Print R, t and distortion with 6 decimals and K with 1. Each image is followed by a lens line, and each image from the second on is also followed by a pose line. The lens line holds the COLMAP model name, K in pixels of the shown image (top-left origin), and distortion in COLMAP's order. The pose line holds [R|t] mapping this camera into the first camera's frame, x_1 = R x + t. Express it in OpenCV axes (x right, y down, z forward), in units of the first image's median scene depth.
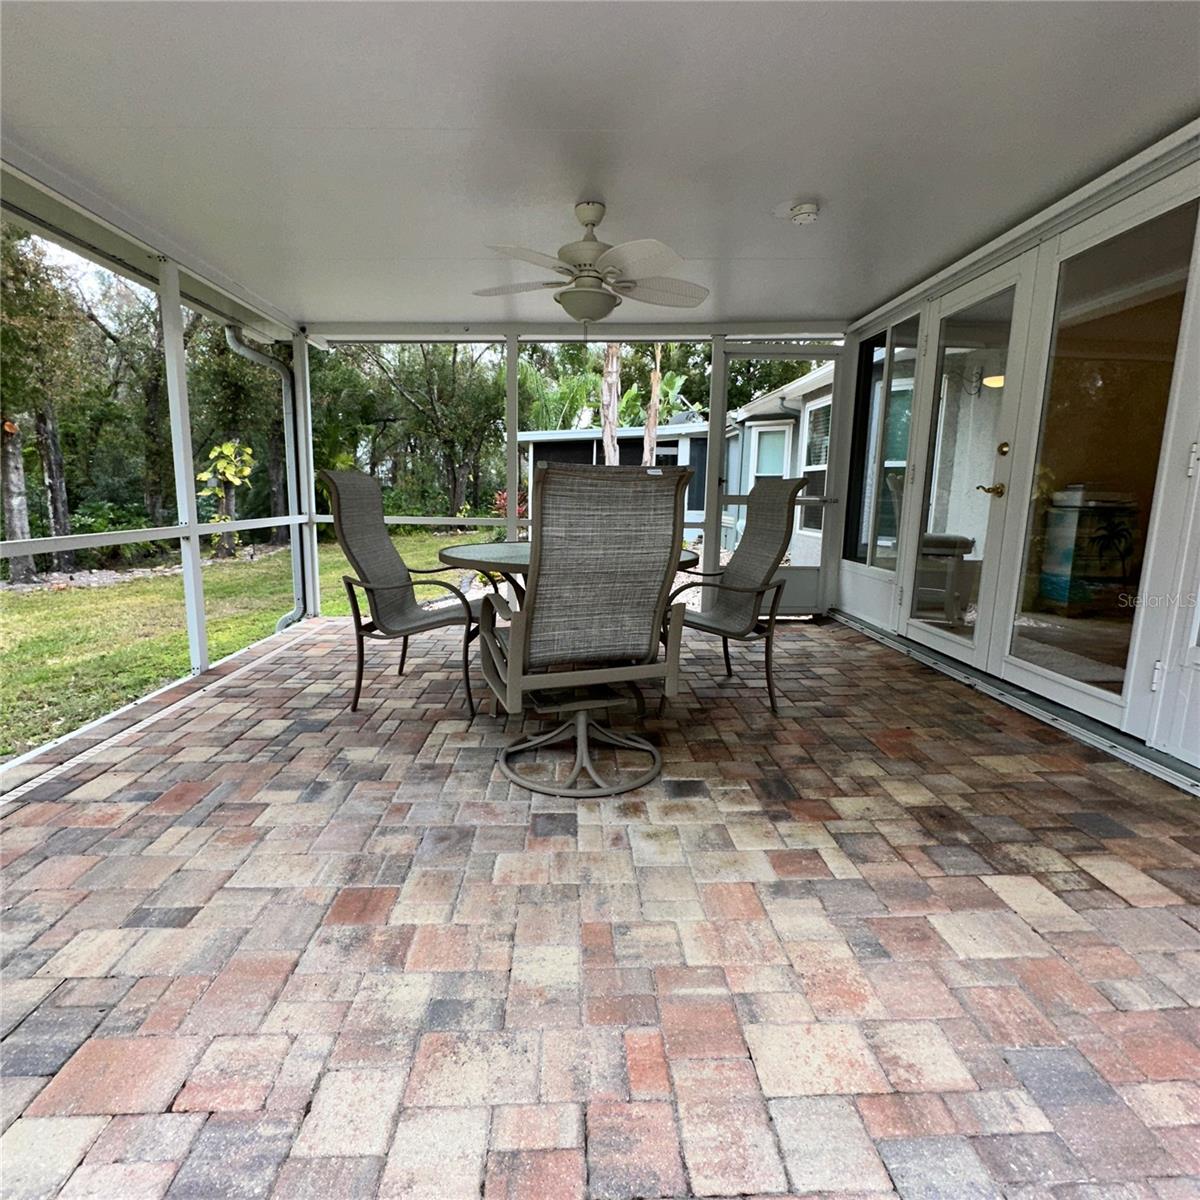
lens RADIAL K [[638.7, 0, 596.4], [0, 638.7, 599.5], [0, 0, 1]] dist [-0.004260, 0.000787]
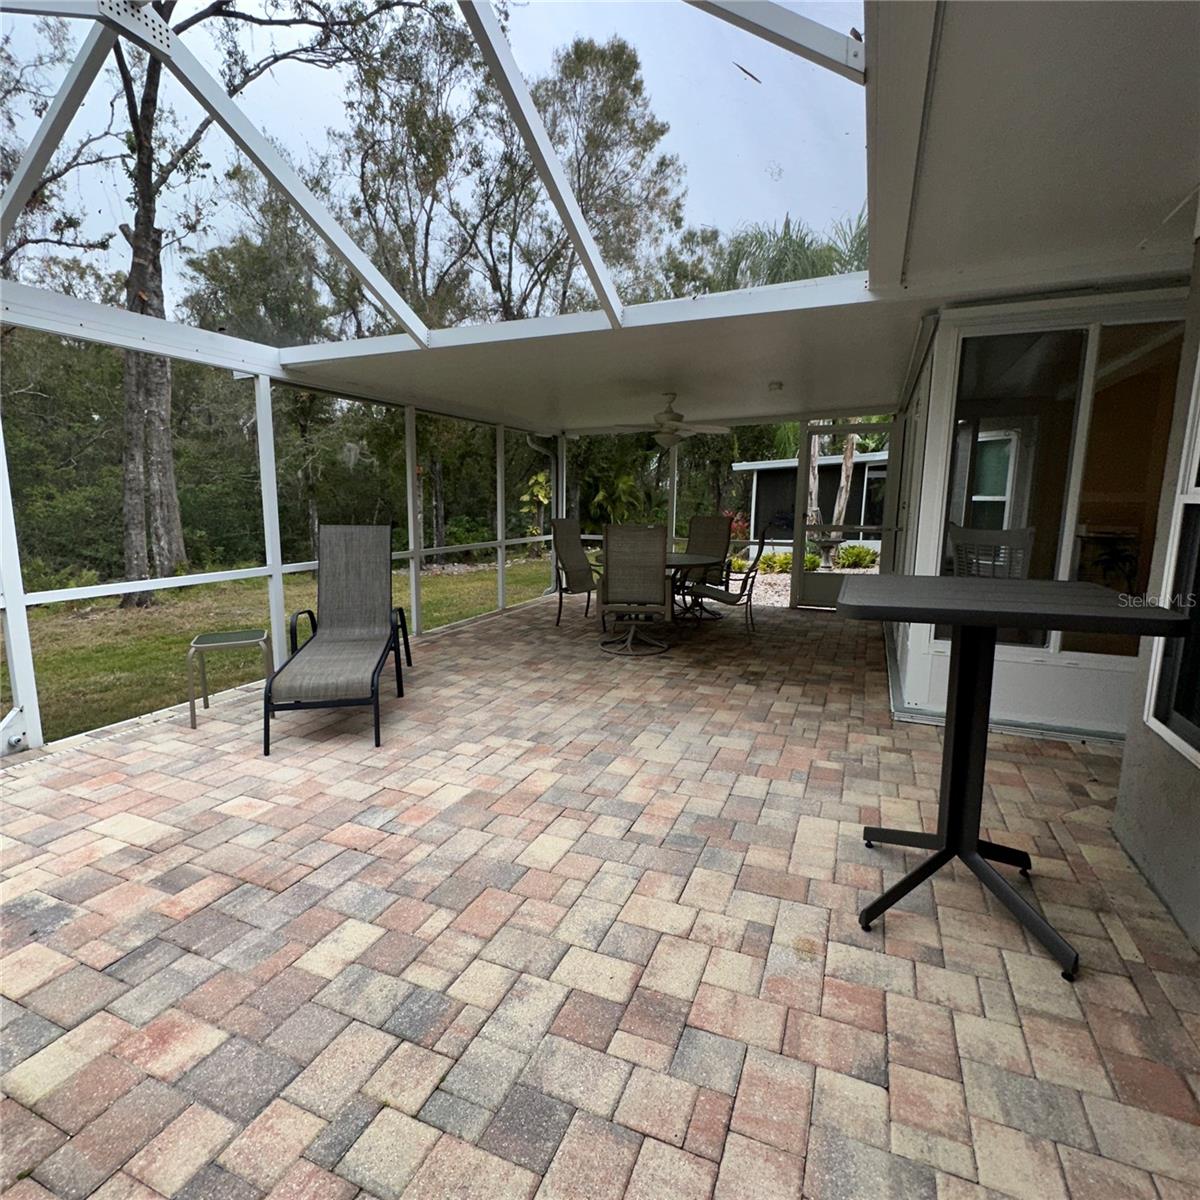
lens RADIAL K [[638.7, 0, 596.8], [0, 638.7, 600.2], [0, 0, 1]] dist [-0.004260, 0.000787]
pose [[0.902945, 0.058603, -0.425742, 0.734123], [-0.063430, 0.997982, 0.002845, 0.073303], [0.425049, 0.024436, 0.904840, -1.023144]]
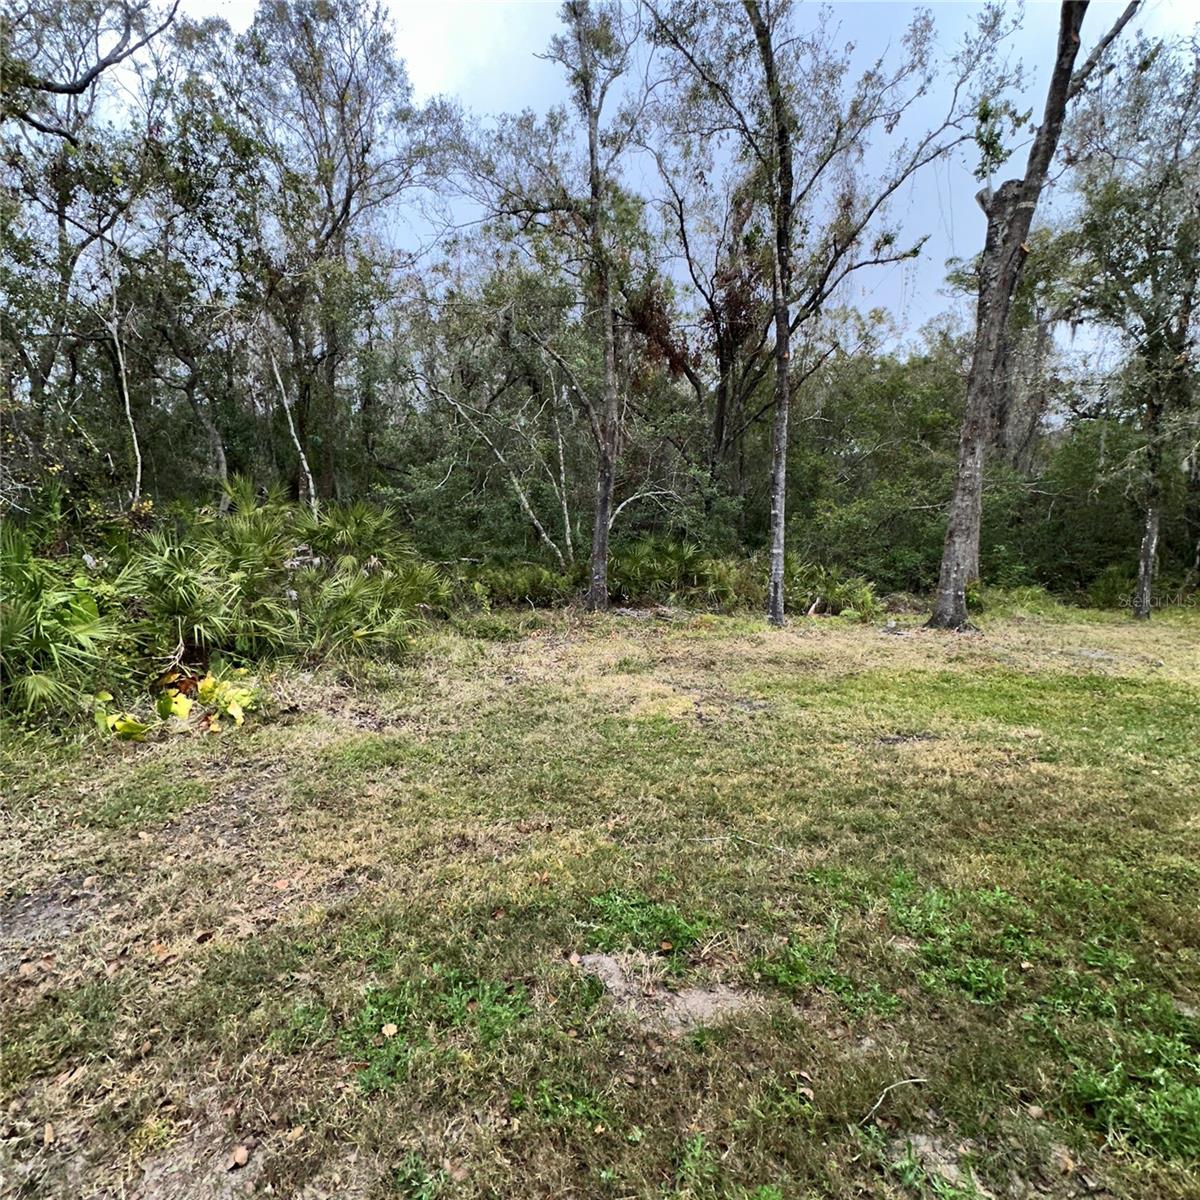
lens RADIAL K [[638.7, 0, 596.9], [0, 638.7, 598.5], [0, 0, 1]] dist [-0.004260, 0.000787]
pose [[0.170326, 0.105701, -0.979702, -0.816775], [-0.170603, 0.982379, 0.076329, 0.234734], [0.970507, 0.154139, 0.185357, -1.082702]]
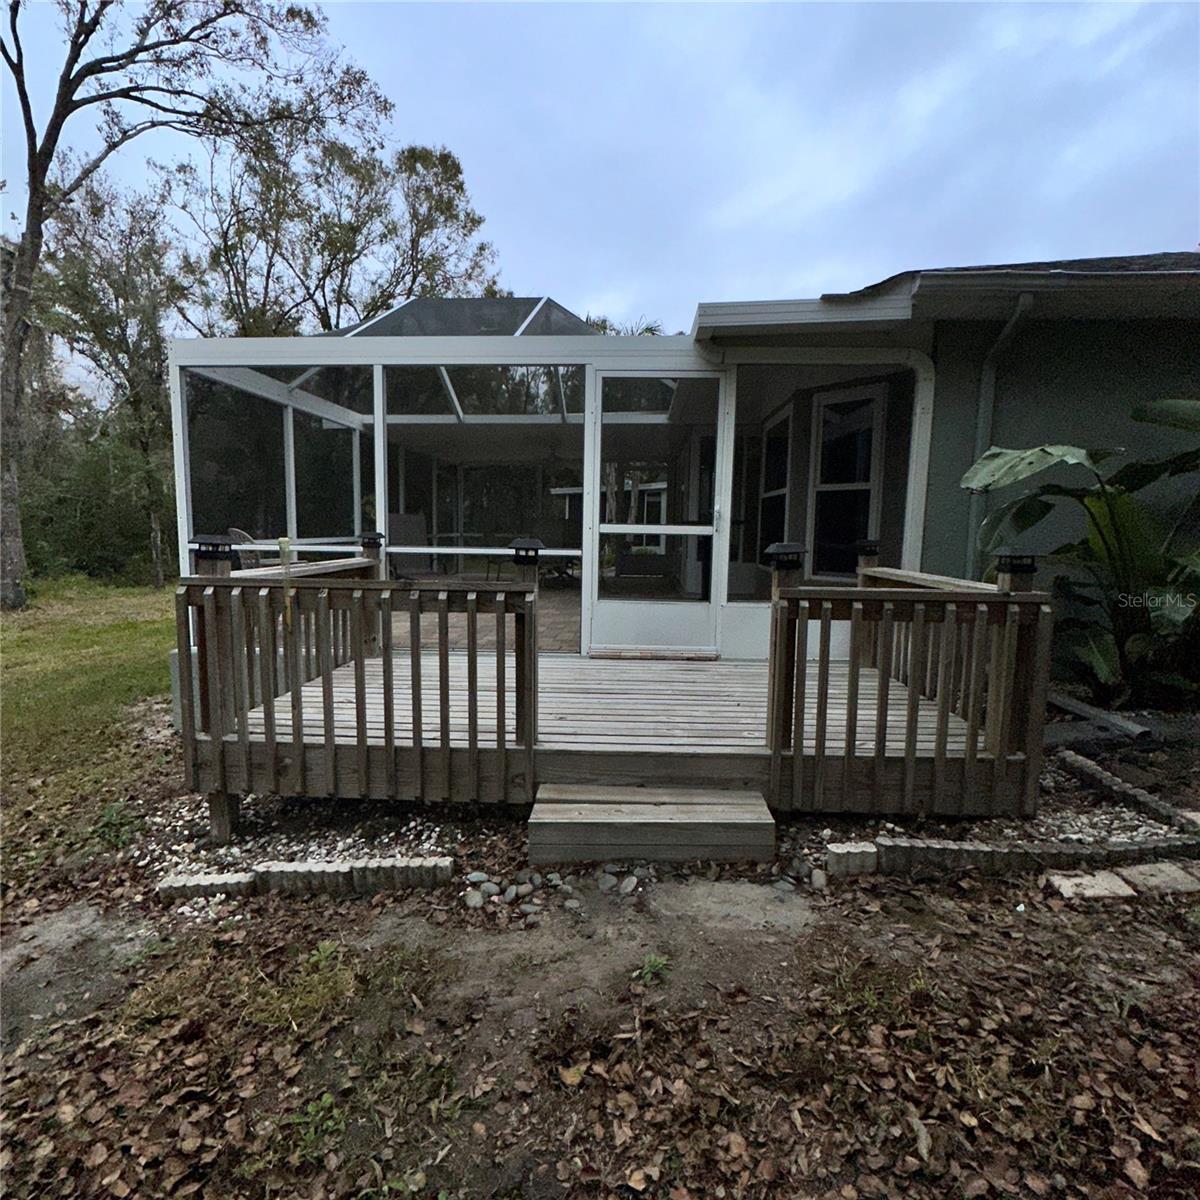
lens RADIAL K [[638.7, 0, 598.1], [0, 638.7, 598.7], [0, 0, 1]] dist [-0.004260, 0.000787]
pose [[0.994593, 0.008108, -0.103531, 0.656646], [-0.013825, 0.998411, -0.054626, 0.458577], [0.102924, 0.055762, 0.993125, -2.576855]]
